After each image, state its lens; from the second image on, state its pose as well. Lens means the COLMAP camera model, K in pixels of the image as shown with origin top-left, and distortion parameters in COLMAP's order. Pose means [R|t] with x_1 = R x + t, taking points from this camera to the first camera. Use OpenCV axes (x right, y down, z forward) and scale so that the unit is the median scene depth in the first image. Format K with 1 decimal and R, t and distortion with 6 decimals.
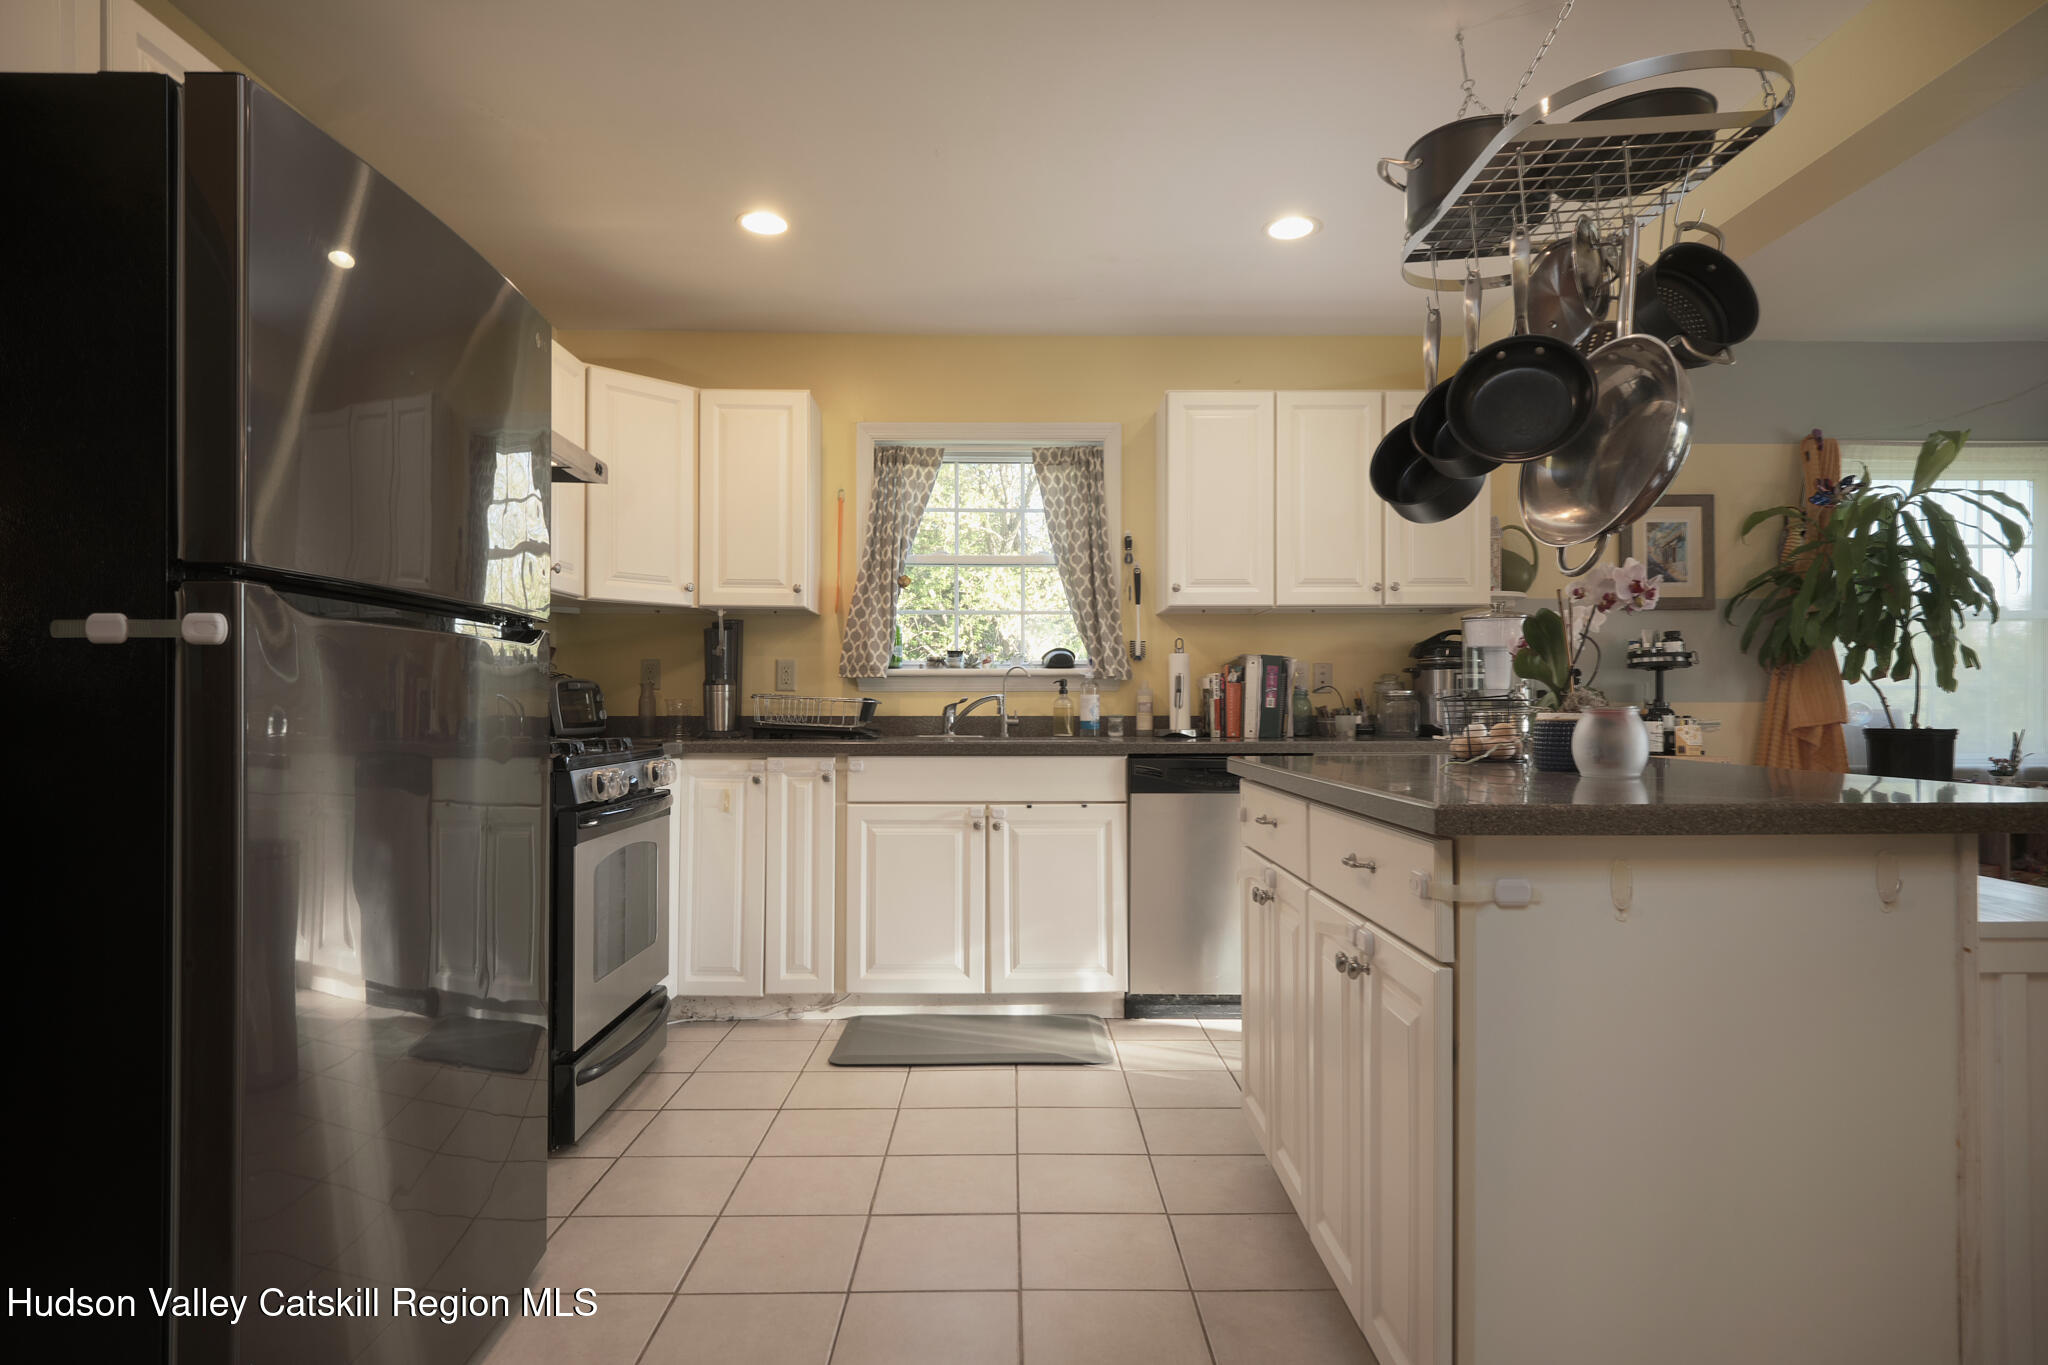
lens RADIAL K [[1167.8, 0, 1024.0], [0, 1167.8, 682.5], [0, 0, 1]] dist [-0.003266, -0.000513]
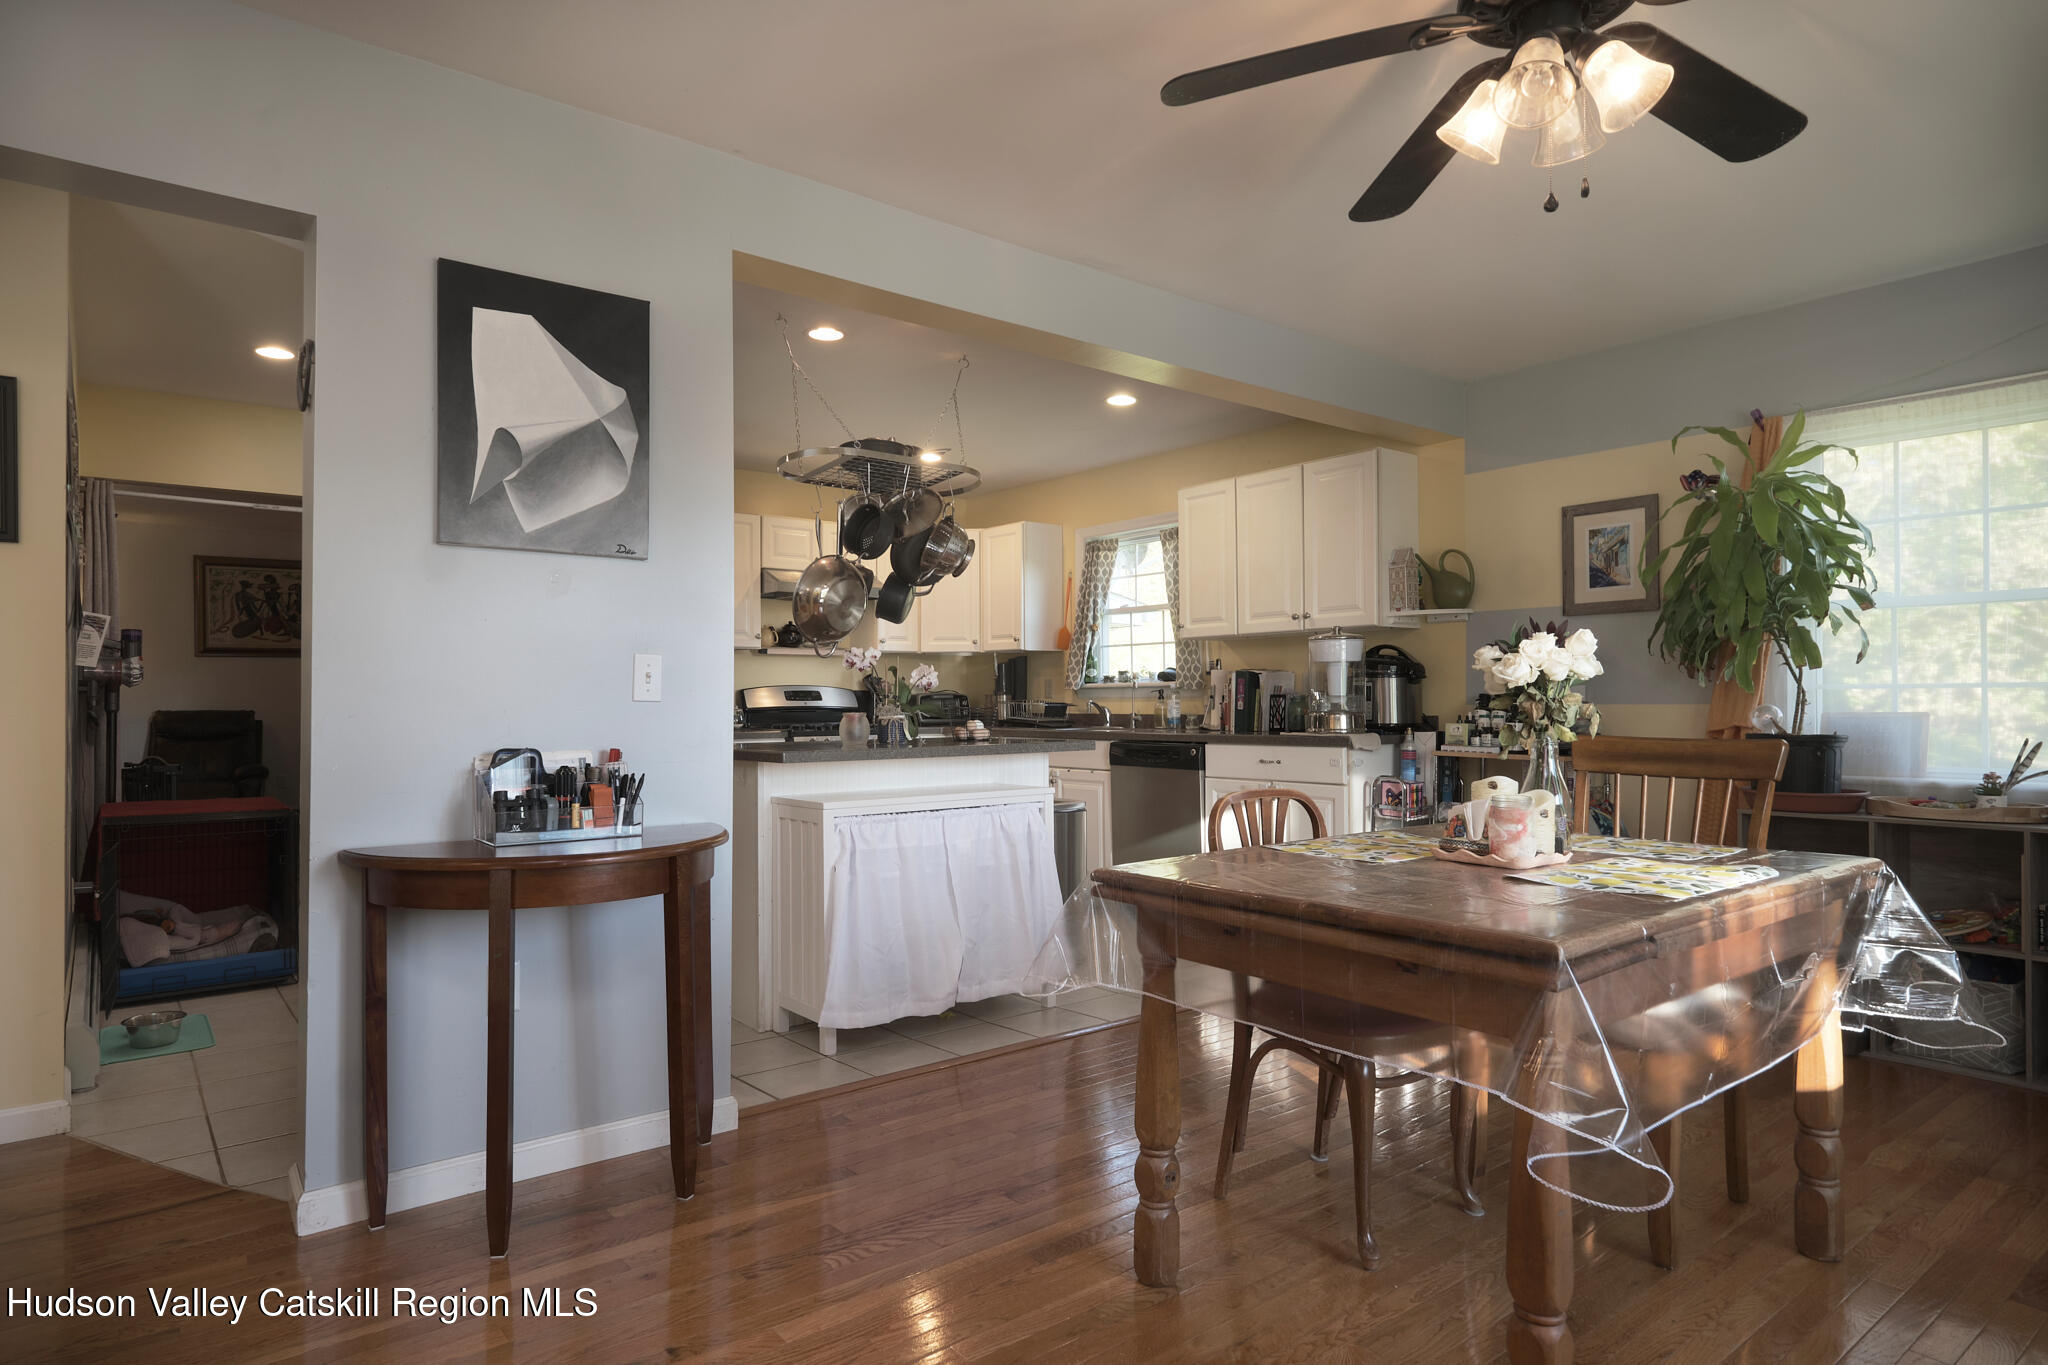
lens RADIAL K [[1167.8, 0, 1024.0], [0, 1167.8, 682.5], [0, 0, 1]] dist [-0.003266, -0.000513]
pose [[0.615241, -0.017643, -0.788141, 1.063526], [0.019169, 0.999789, -0.007418, -0.003696], [0.788106, -0.010544, 0.615450, -0.037629]]
